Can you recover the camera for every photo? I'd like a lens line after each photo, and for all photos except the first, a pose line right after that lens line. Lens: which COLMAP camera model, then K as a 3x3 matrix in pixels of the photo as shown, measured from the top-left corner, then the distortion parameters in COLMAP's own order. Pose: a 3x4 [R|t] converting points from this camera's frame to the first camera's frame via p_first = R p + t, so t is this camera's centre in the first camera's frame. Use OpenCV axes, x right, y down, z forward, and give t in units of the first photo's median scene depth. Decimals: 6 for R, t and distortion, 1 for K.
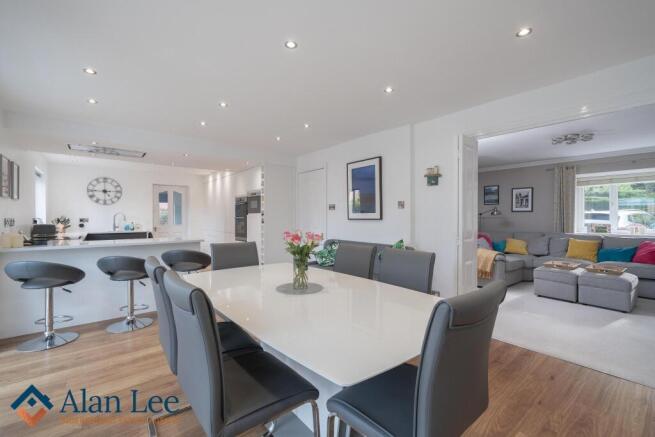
lens RADIAL K [[274.2, 0, 334.3], [0, 274.2, 217.2], [0, 0, 1]] dist [0.002271, 0.000372]
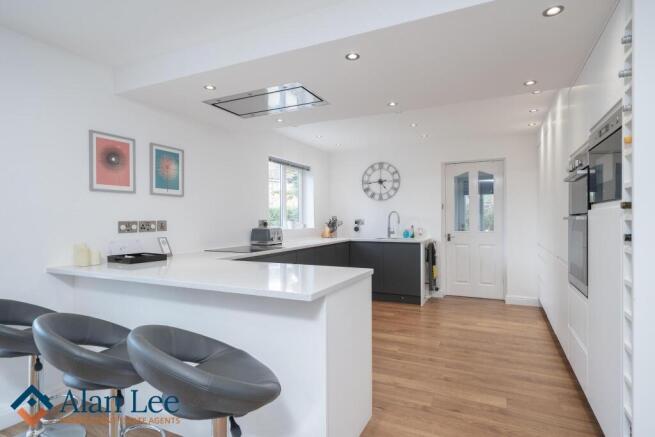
lens RADIAL K [[343.4, 0, 318.2], [0, 343.4, 219.5], [0, 0, 1]] dist [0.000833, 0.000425]
pose [[0.381255, 0.001588, -0.924469, -0.092892], [0.004857, 0.999981, 0.003721, -0.000468], [0.924457, -0.005909, 0.381240, 0.650222]]
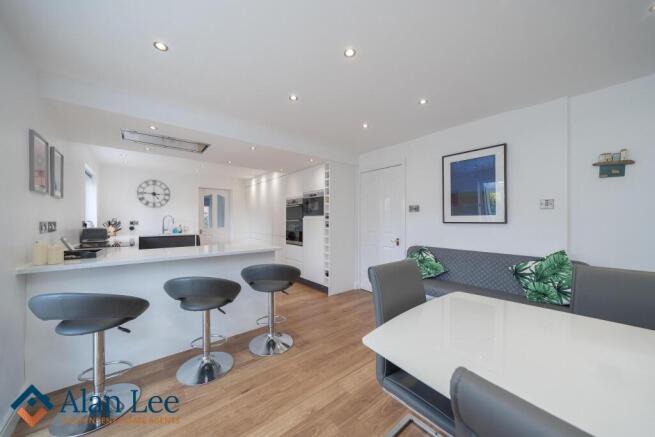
lens RADIAL K [[228.7, 0, 324.8], [0, 228.7, 221.0], [0, 0, 1]] dist [-0.005743, 0.000011]
pose [[0.999629, 0.000727, -0.027222, -0.247951], [-0.000602, 0.999989, 0.004608, -0.000718], [0.027225, -0.004590, 0.999619, 0.243549]]
